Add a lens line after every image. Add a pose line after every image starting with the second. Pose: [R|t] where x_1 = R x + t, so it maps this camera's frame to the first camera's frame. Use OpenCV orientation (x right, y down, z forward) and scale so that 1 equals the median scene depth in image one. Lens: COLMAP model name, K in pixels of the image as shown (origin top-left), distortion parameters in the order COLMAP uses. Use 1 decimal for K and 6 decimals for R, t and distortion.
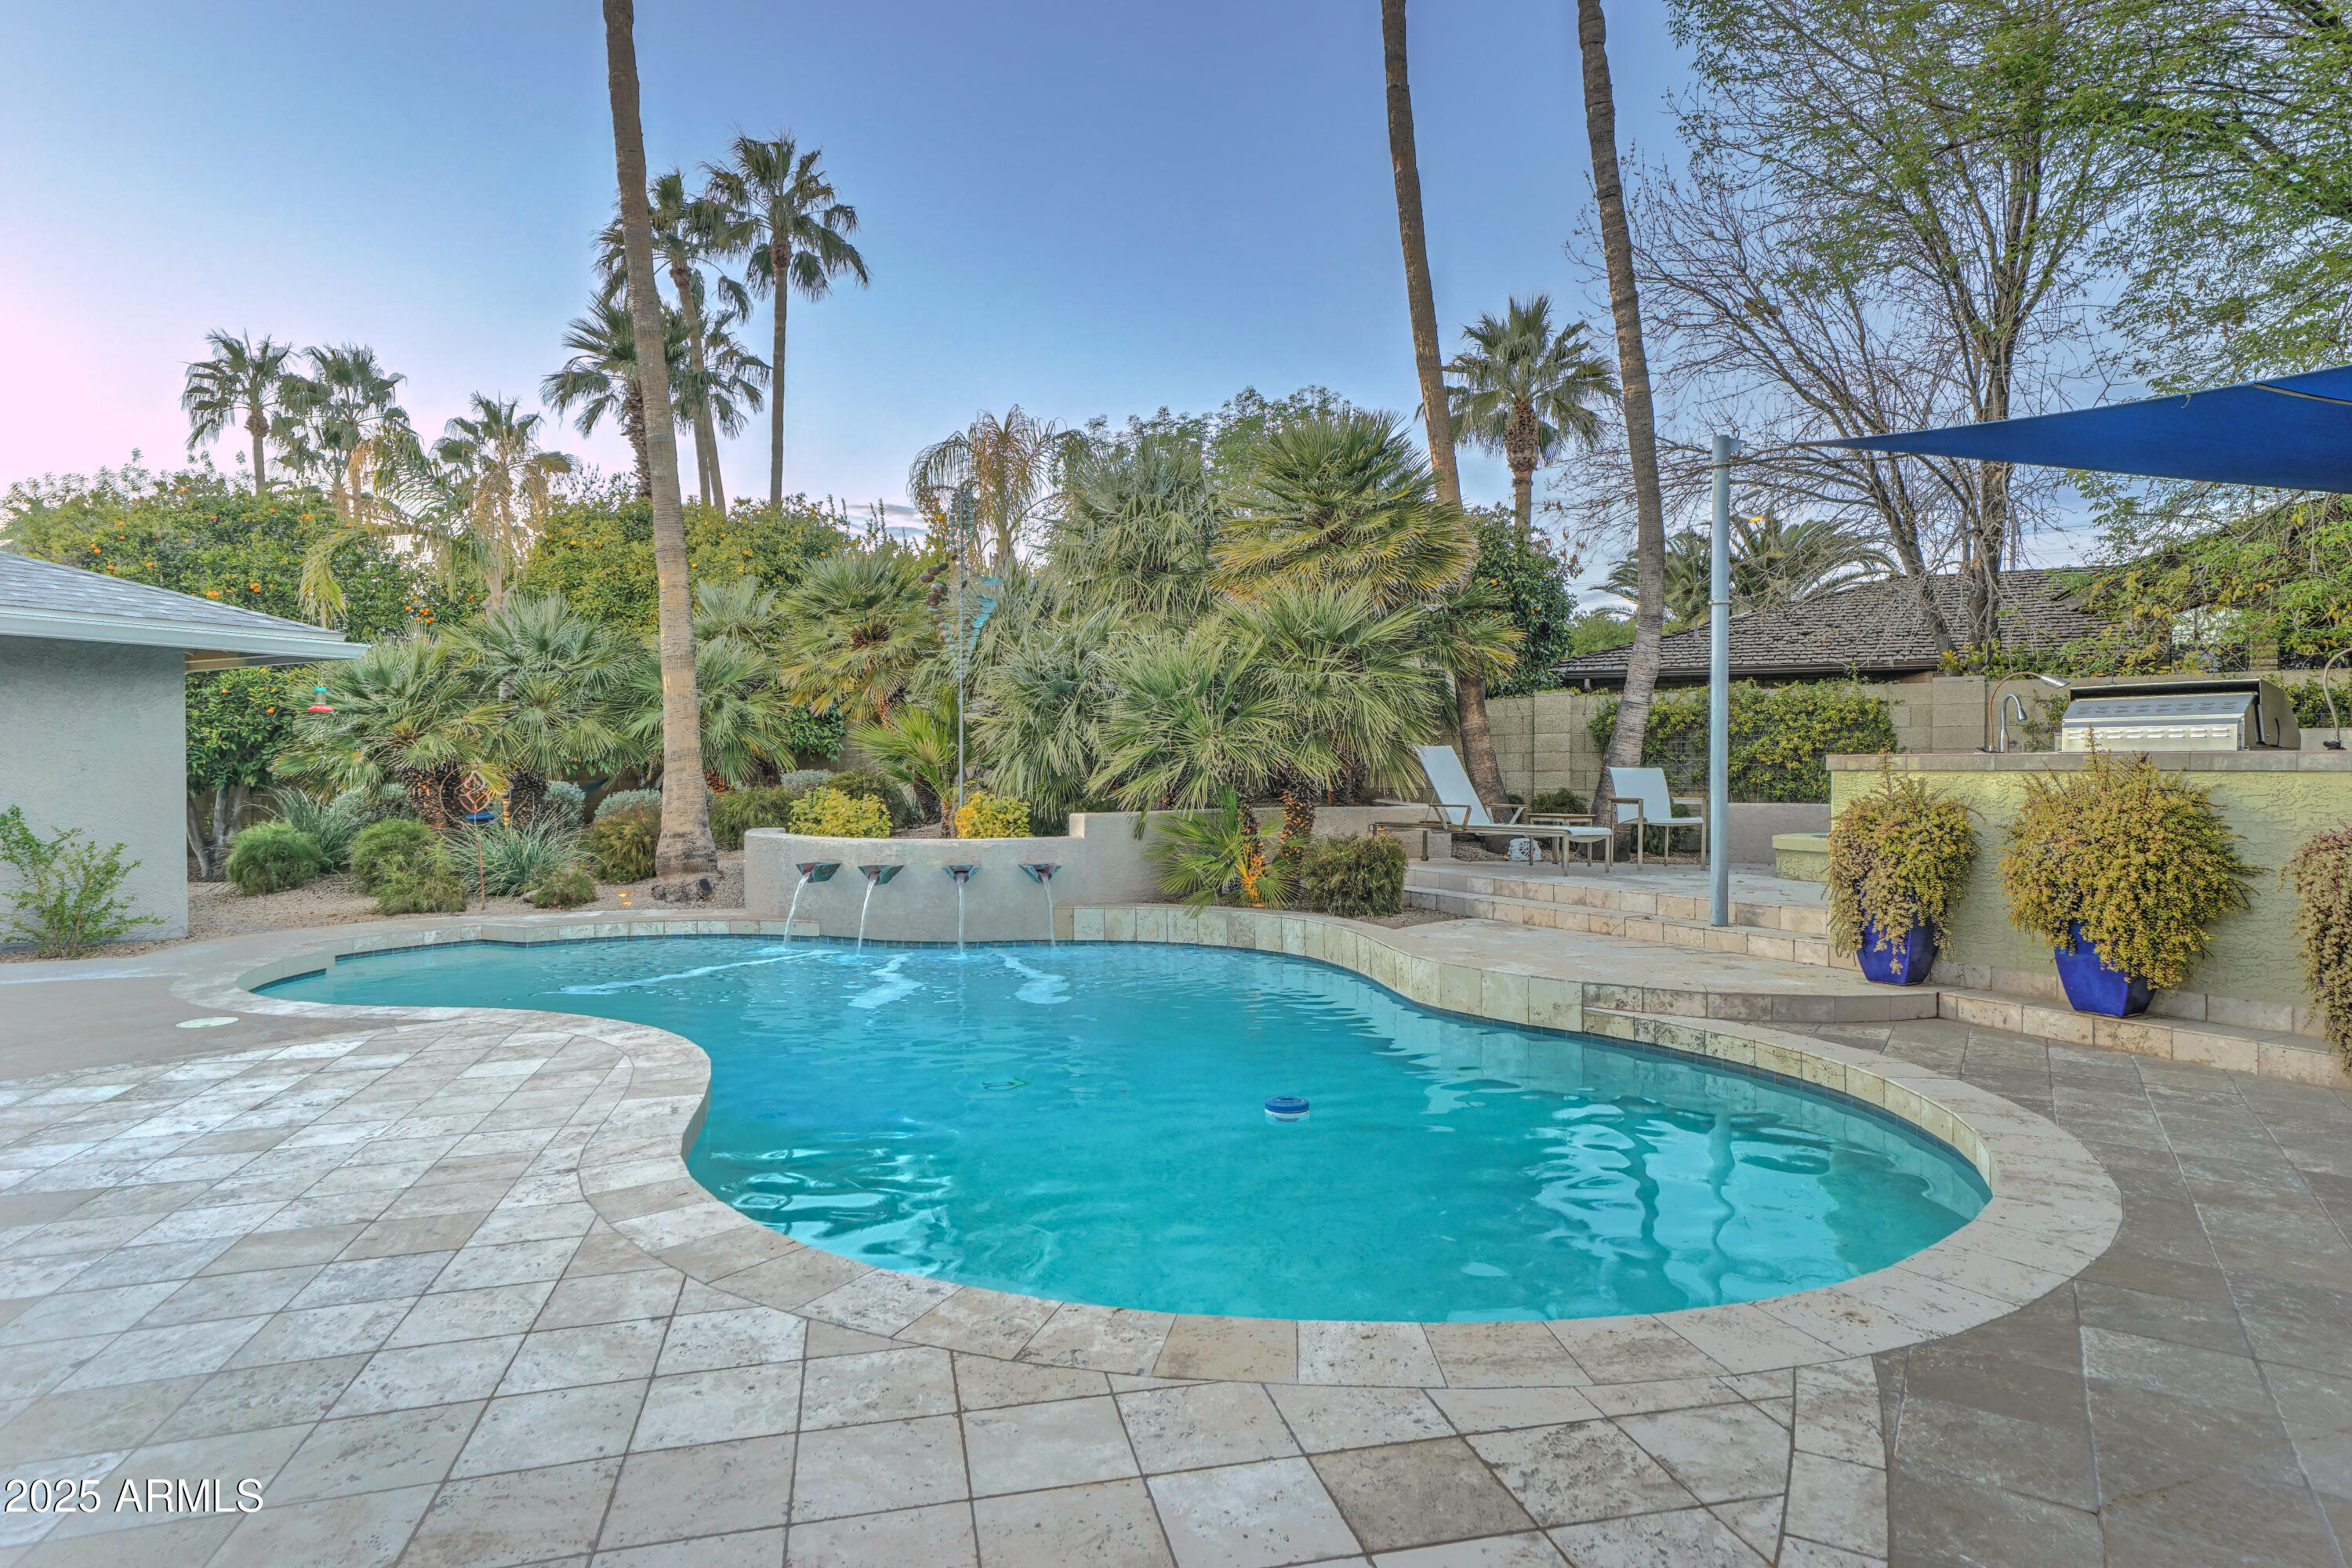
lens RADIAL K [[1333.8, 0, 1170.0], [0, 1333.8, 779.0], [0, 0, 1]] dist [0.027088, -0.000267]
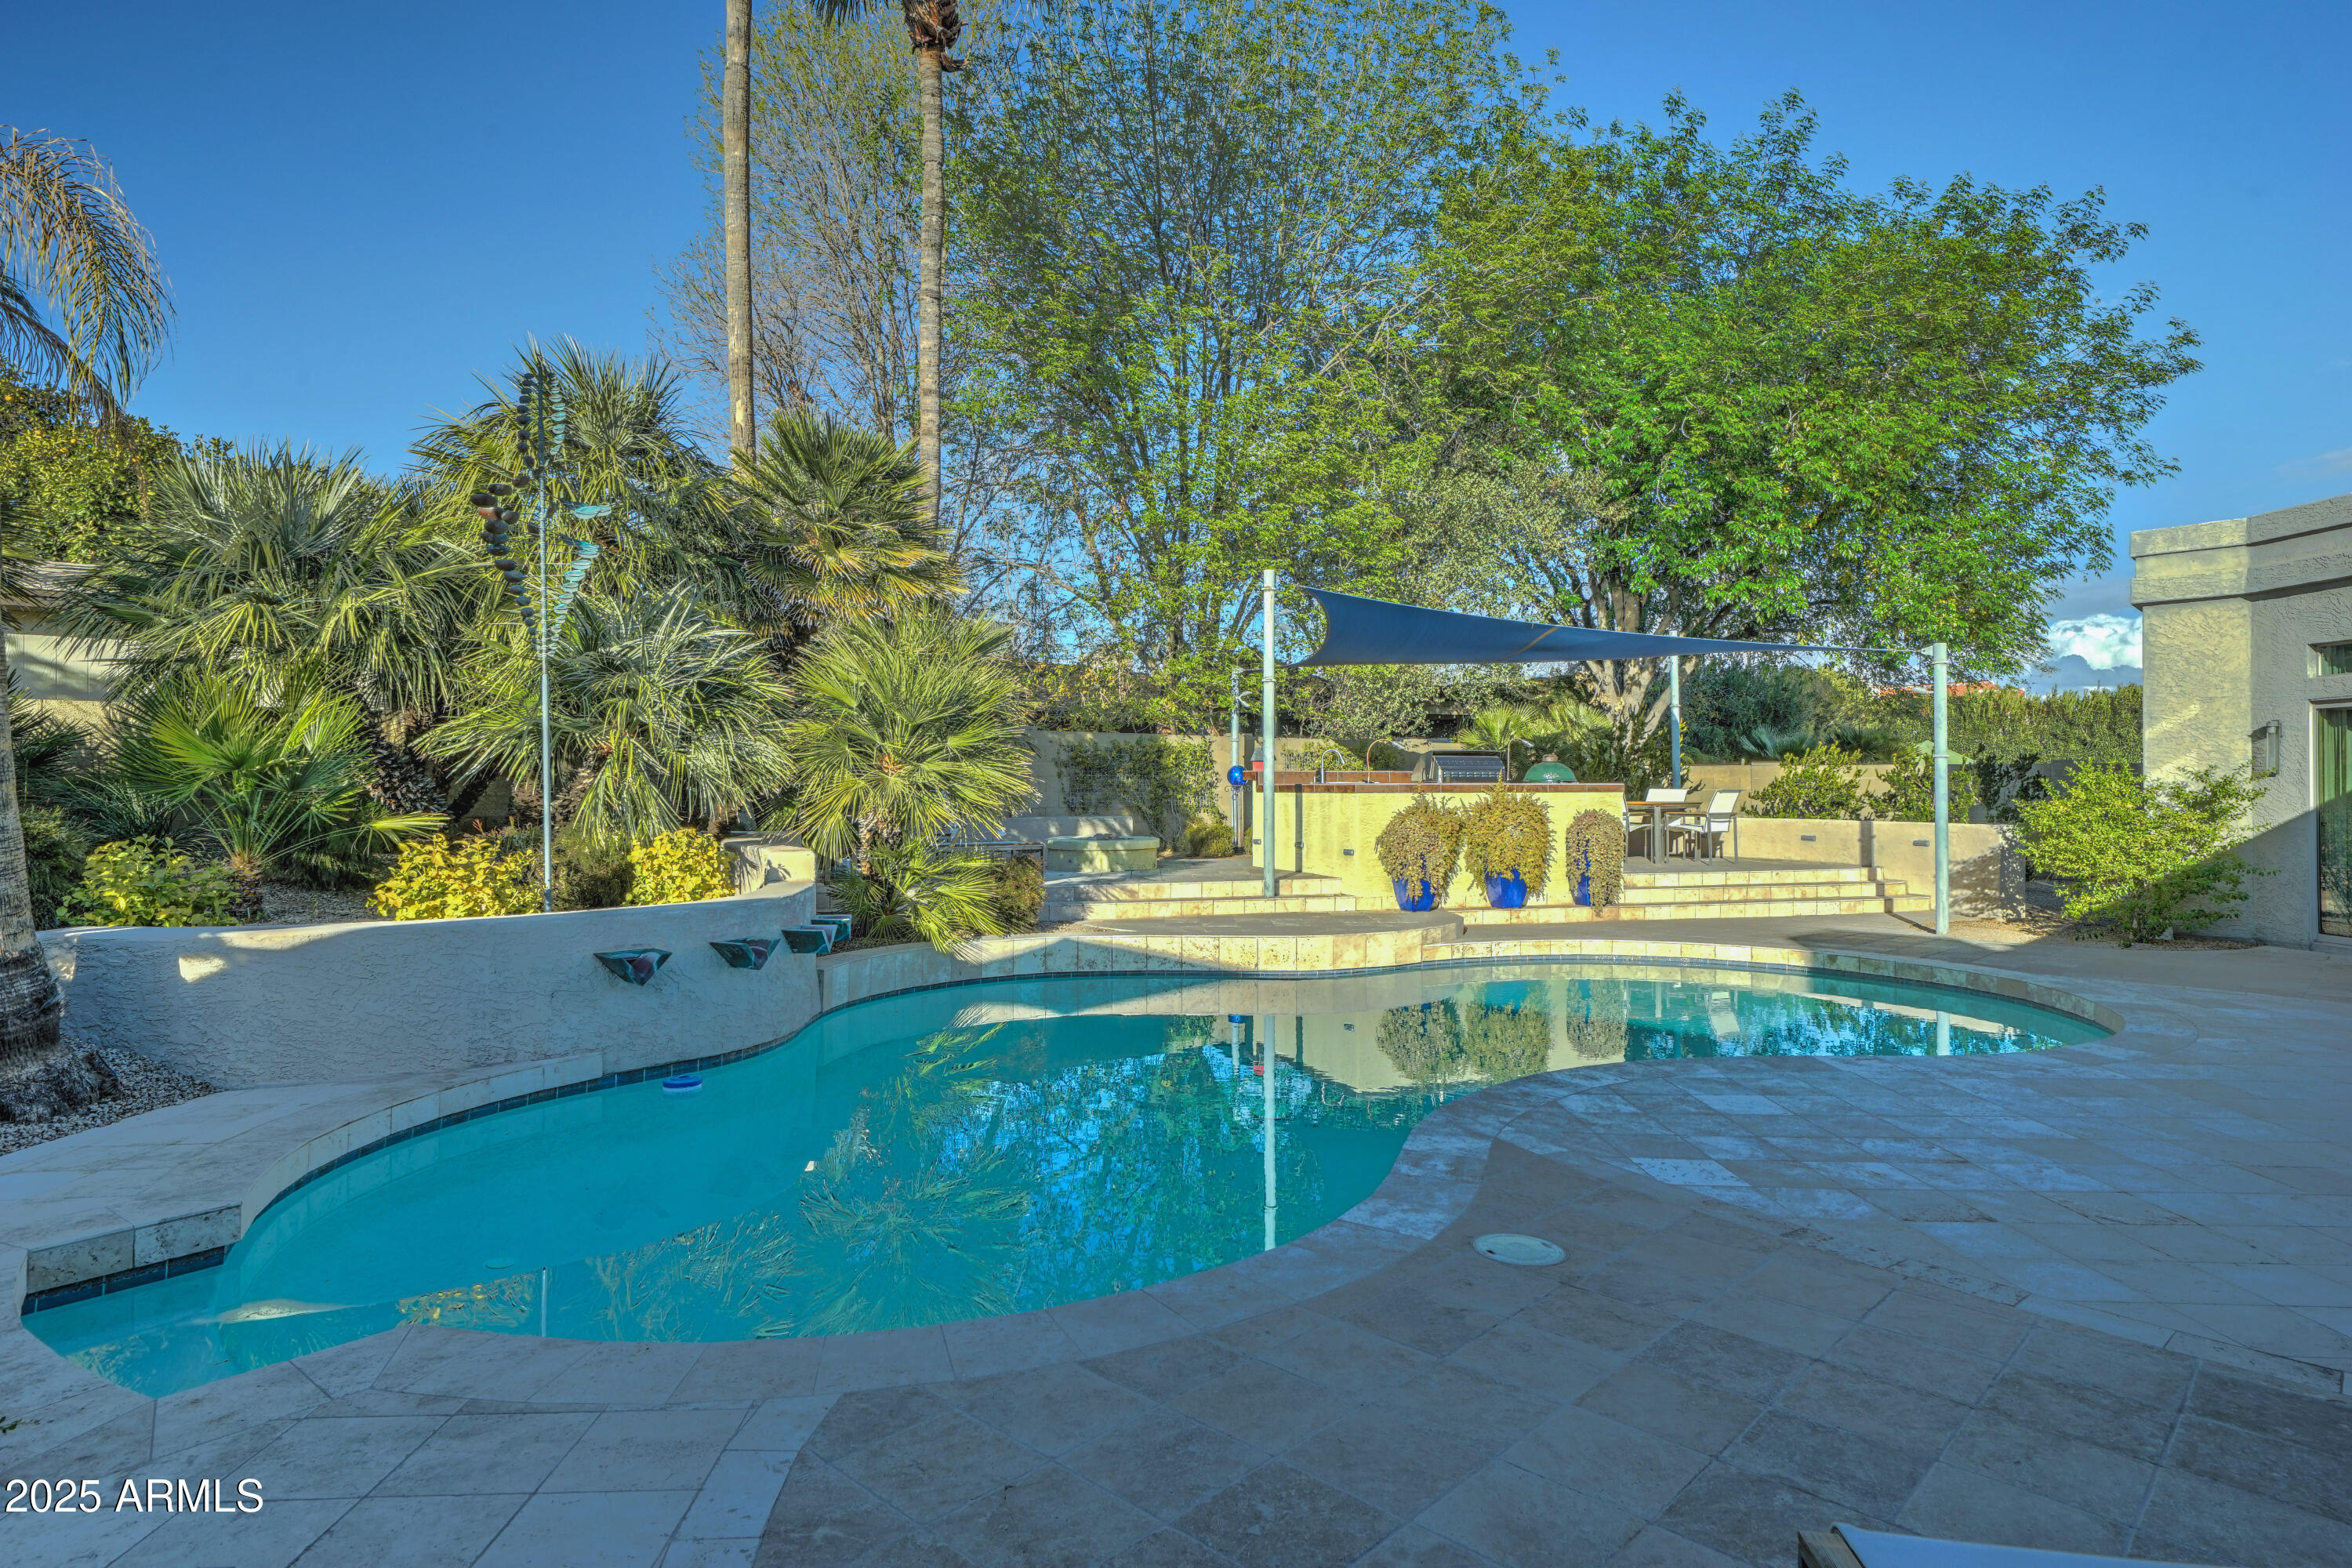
lens RADIAL K [[1292.7, 0, 1162.3], [0, 1292.7, 776.0], [0, 0, 1]] dist [0.023823, 0.000326]
pose [[0.201982, 0.006699, 0.979366, -0.727274], [0.008930, 0.999922, -0.008682, -0.009707], [-0.979349, 0.010499, 0.201906, 0.586830]]
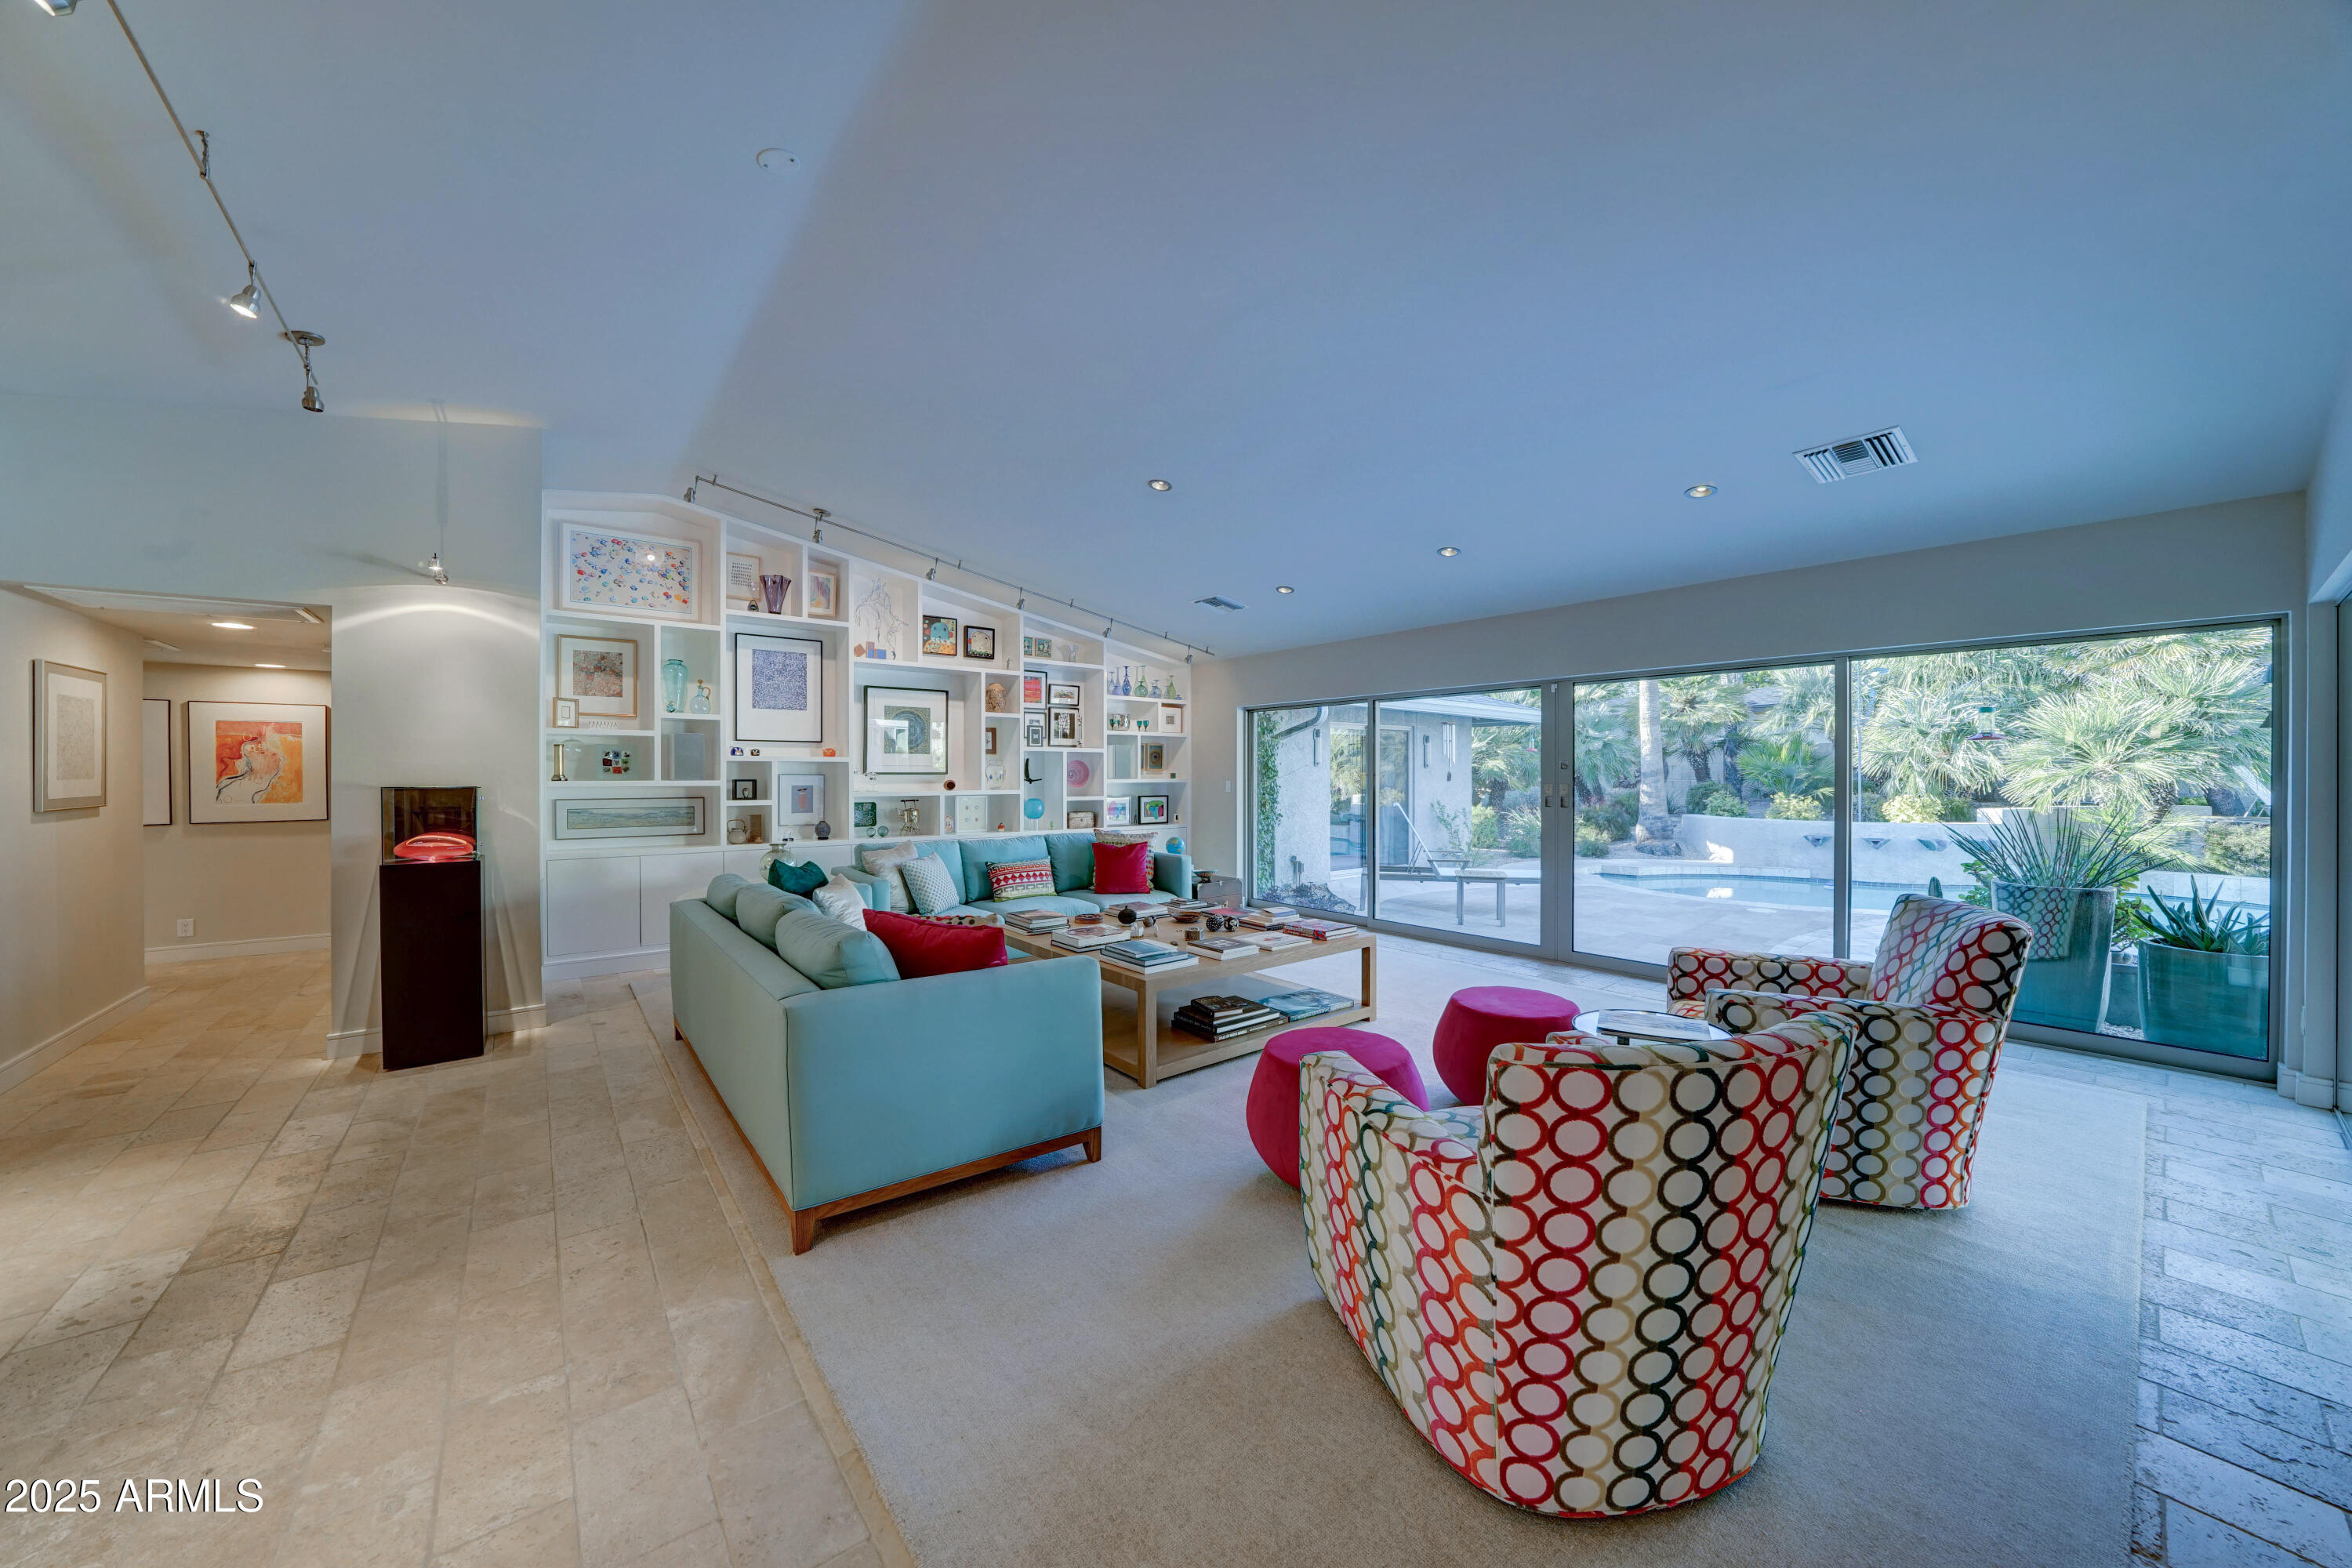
lens RADIAL K [[823.5, 0, 1165.7], [0, 823.5, 777.8], [0, 0, 1]] dist [-0.019234, 0.000224]
pose [[0.944774, 0.001445, -0.327720, -0.652625], [-0.002703, 0.999991, -0.003385, -0.005742], [0.327712, 0.004084, 0.944769, -0.243610]]
